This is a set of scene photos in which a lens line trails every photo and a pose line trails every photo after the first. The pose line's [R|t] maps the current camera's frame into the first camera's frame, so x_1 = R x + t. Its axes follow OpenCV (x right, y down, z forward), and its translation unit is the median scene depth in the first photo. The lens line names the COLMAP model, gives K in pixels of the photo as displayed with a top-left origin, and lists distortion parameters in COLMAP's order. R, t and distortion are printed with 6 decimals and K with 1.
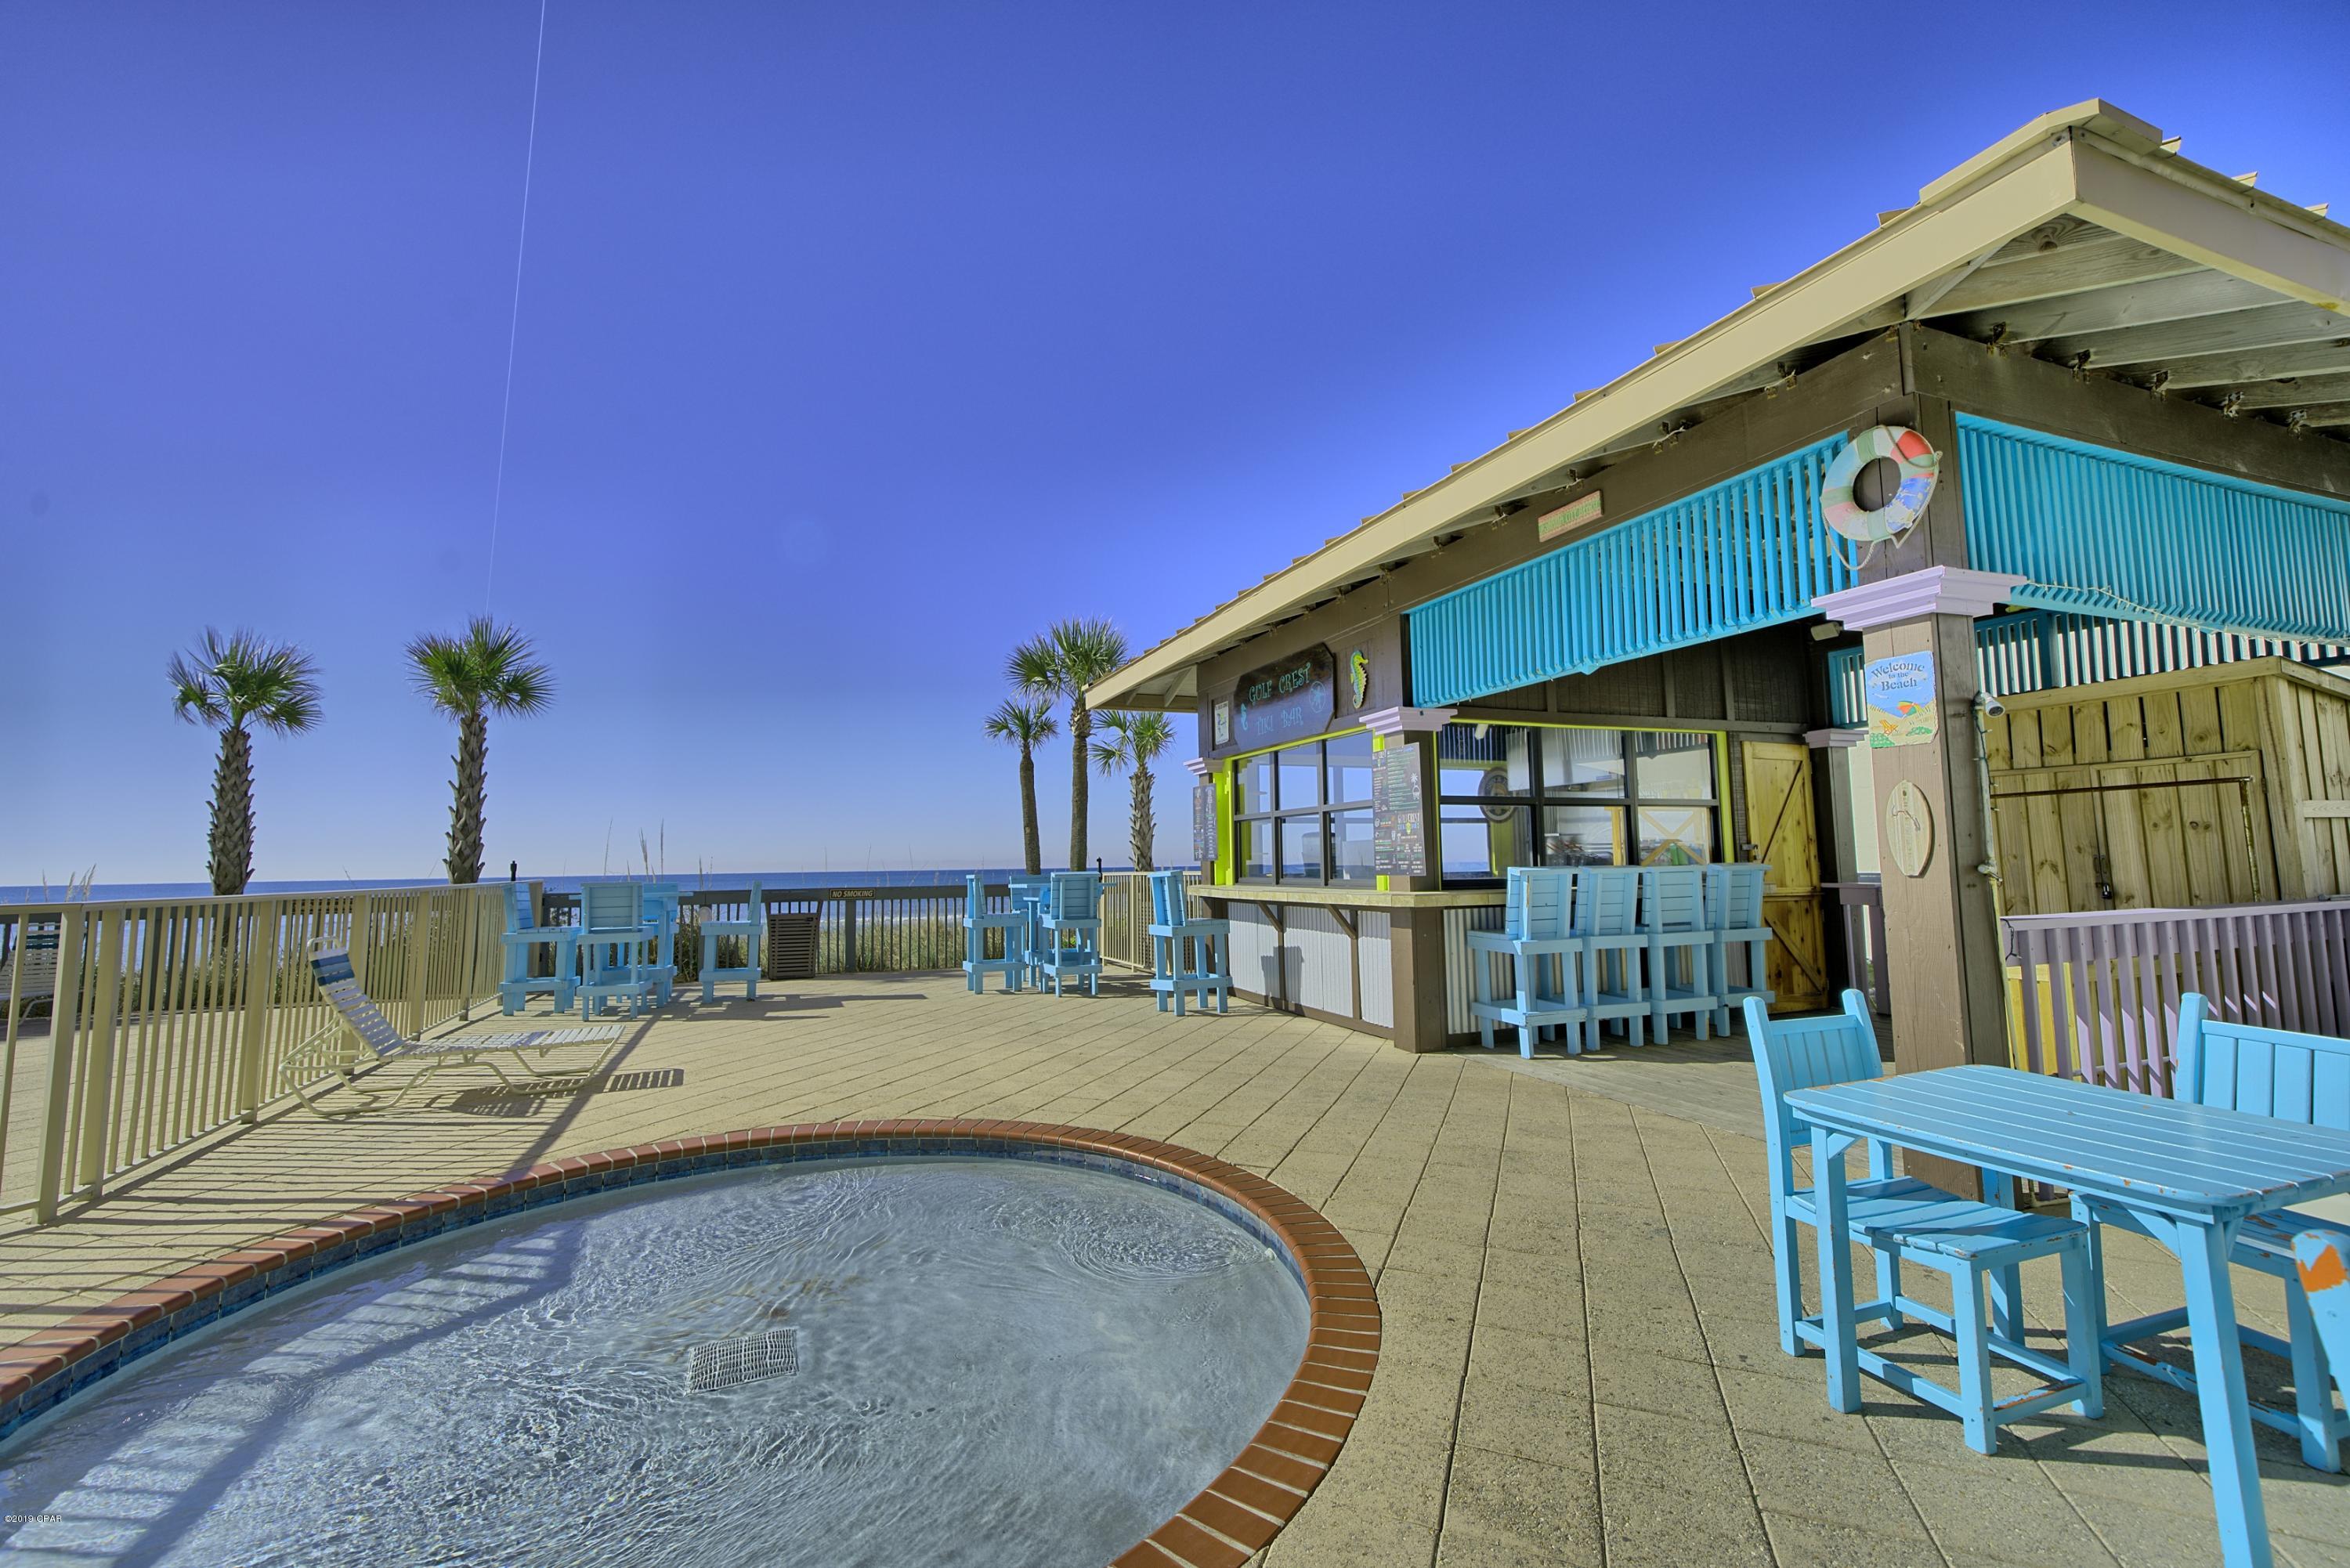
lens RADIAL K [[1020.1, 0, 1181.0], [0, 1020.1, 759.6], [0, 0, 1]] dist [-0.000345, -0.000055]
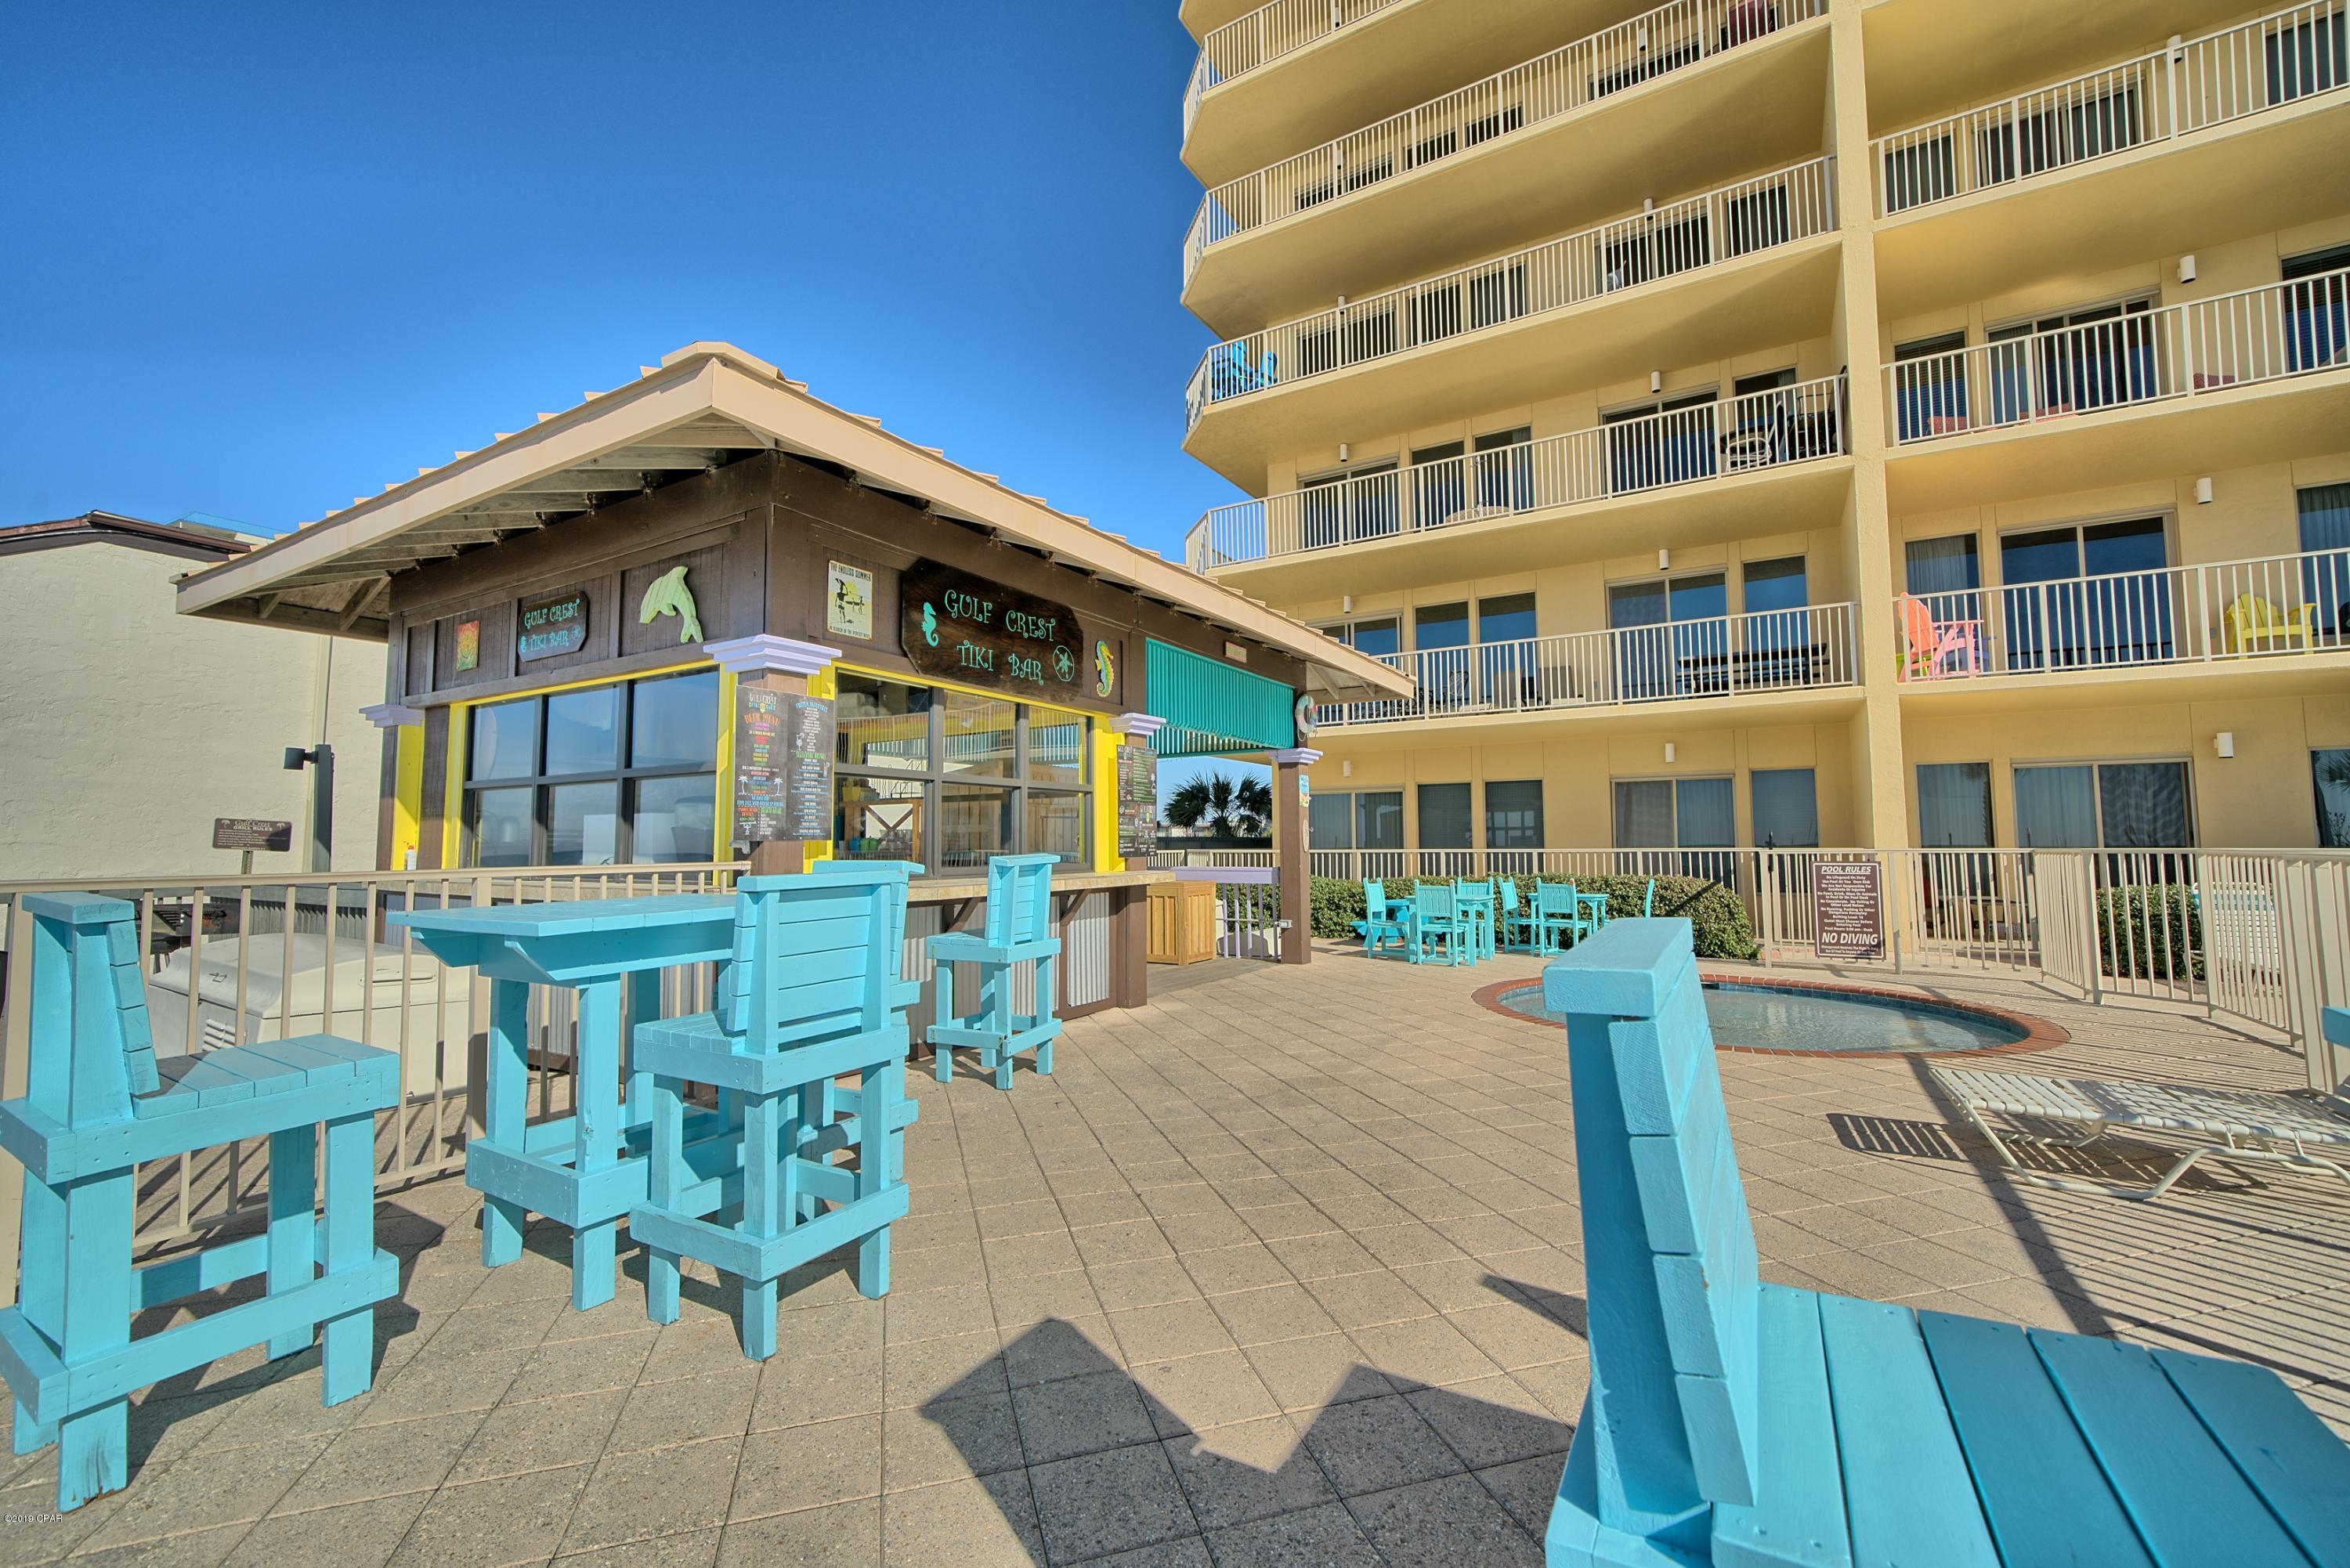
lens RADIAL K [[969.4, 0, 1137.7], [0, 969.4, 784.6], [0, 0, 1]] dist [0.001870, 0.000353]
pose [[-0.589567, 0.067299, 0.804911, -0.553789], [-0.069819, 0.988547, -0.133793, 0.145524], [-0.804696, -0.135079, -0.578116, 1.332535]]
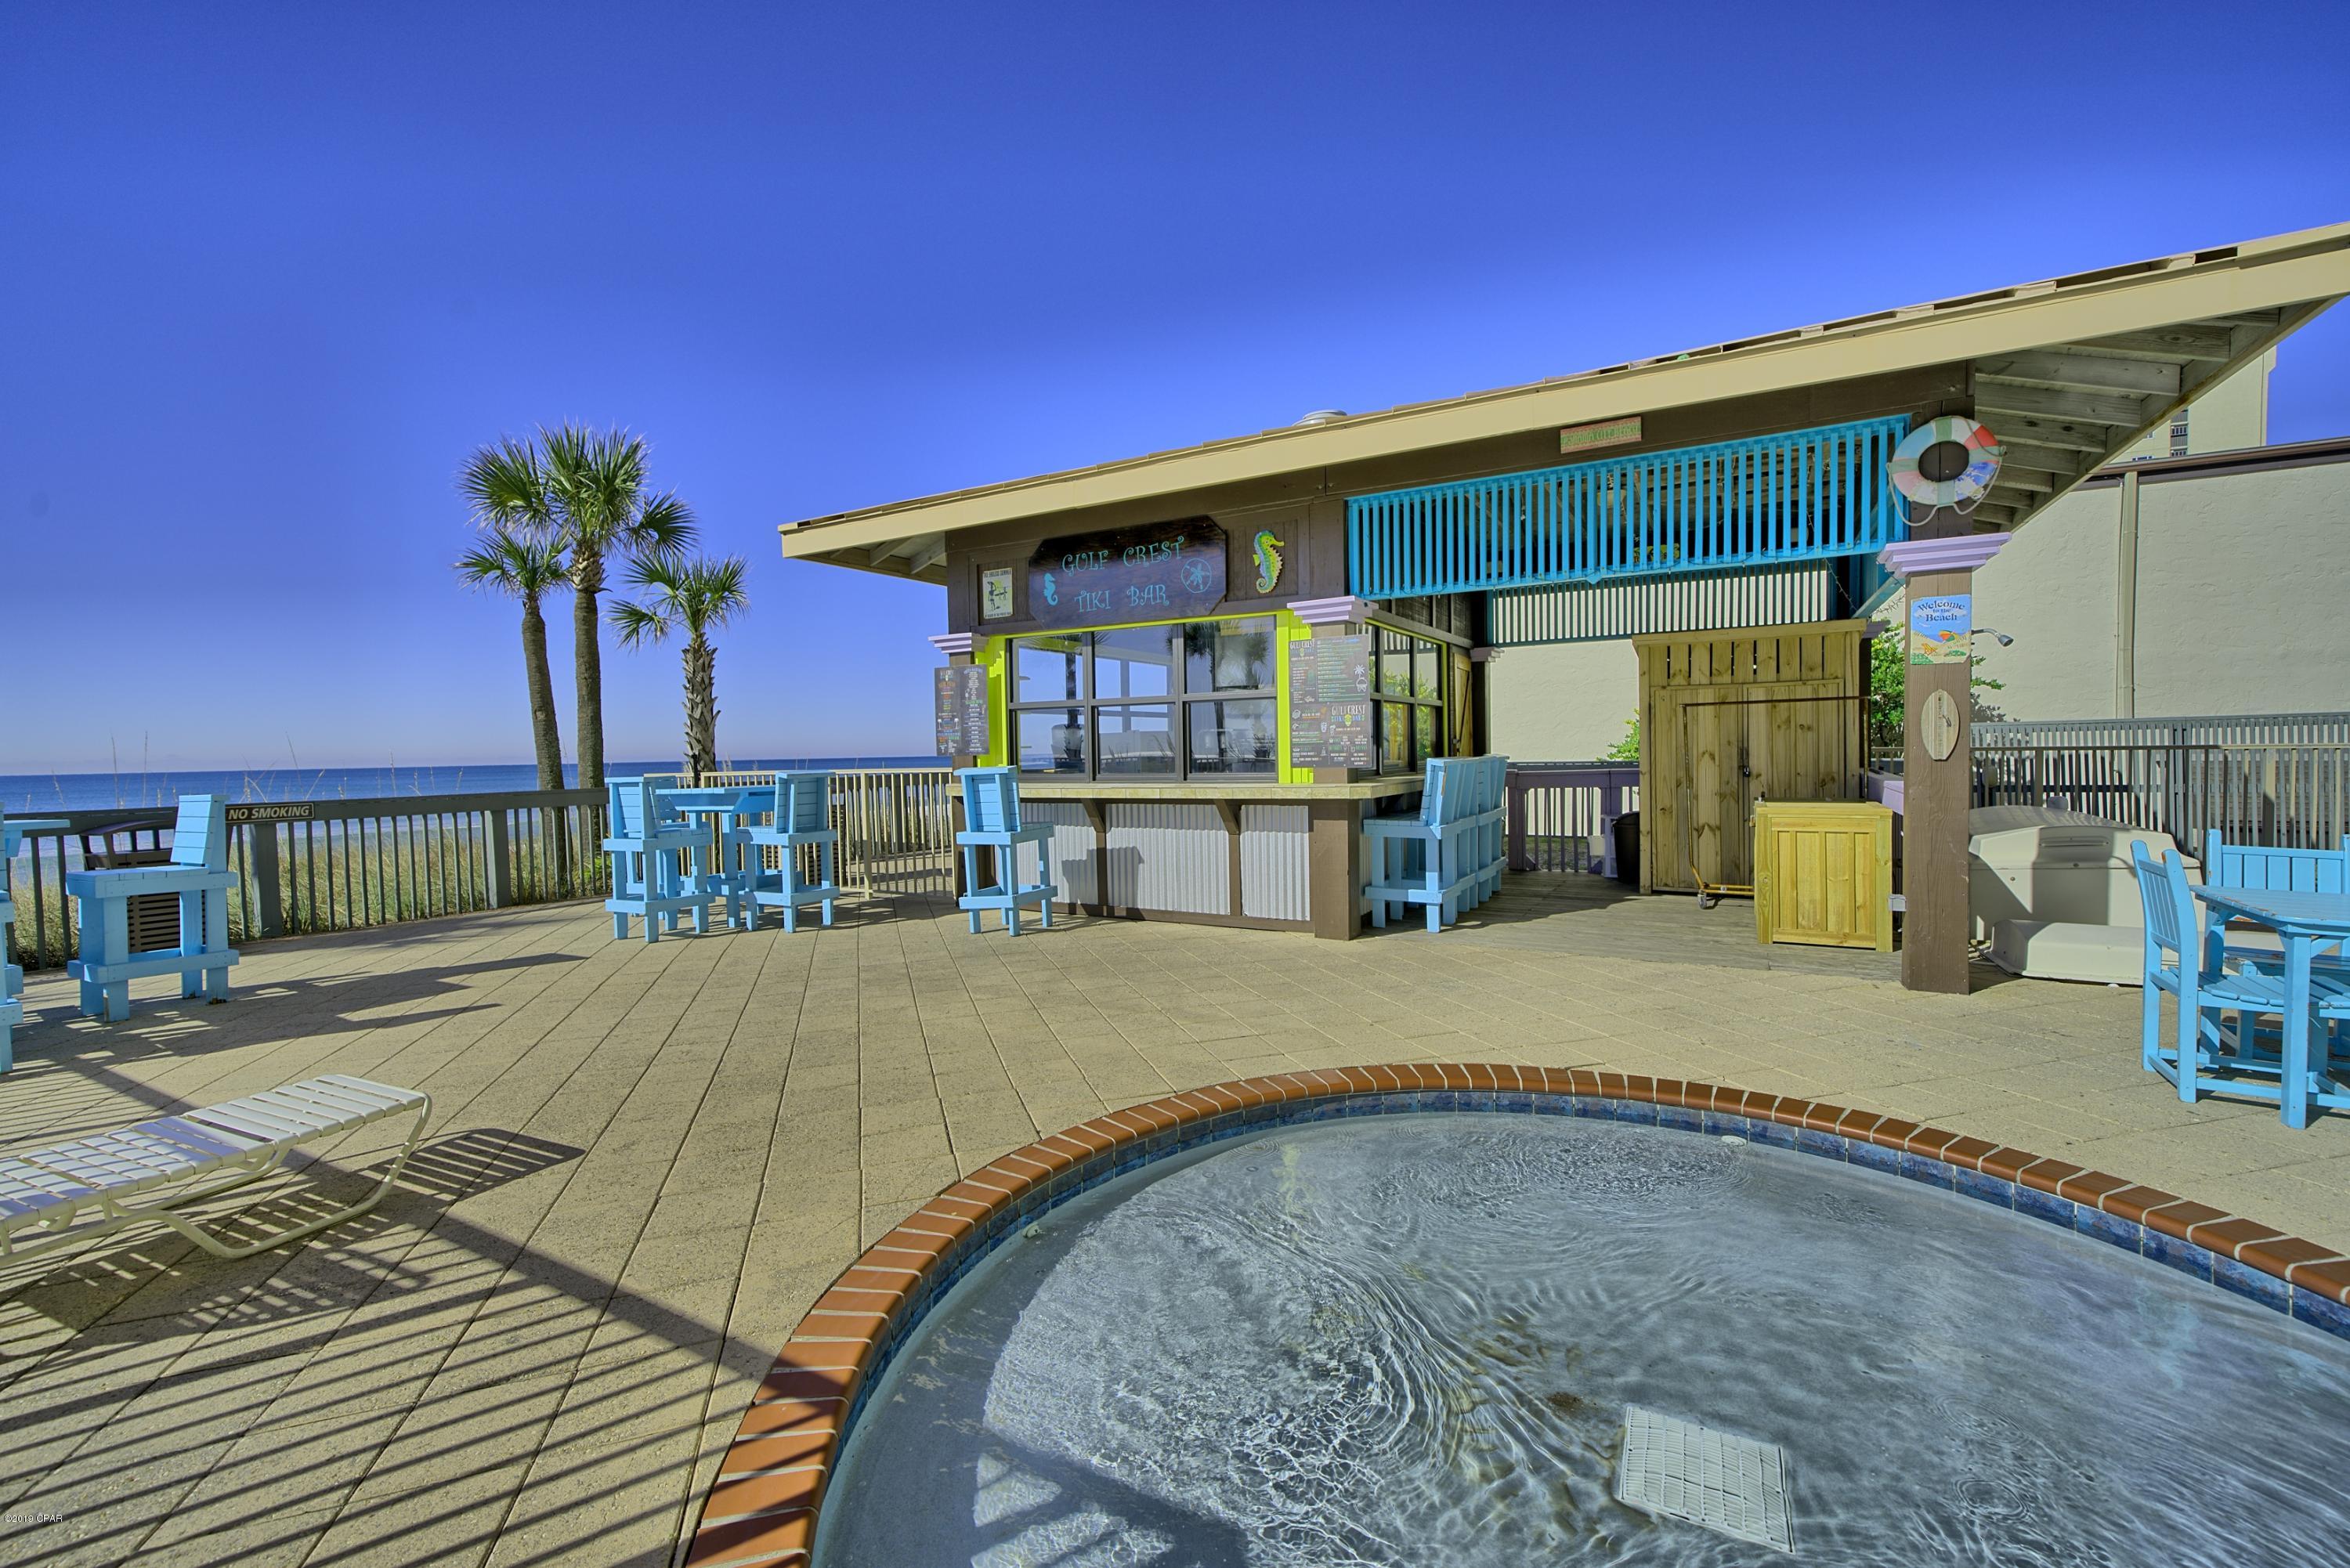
lens RADIAL K [[1002.9, 0, 1228.6], [0, 1002.9, 778.6], [0, 0, 1]] dist [0.001499, 0.000141]
pose [[0.774316, -0.019103, 0.632510, -0.387835], [-0.056640, 0.993440, 0.099342, 0.026306], [-0.630259, -0.112748, 0.768155, 0.249674]]
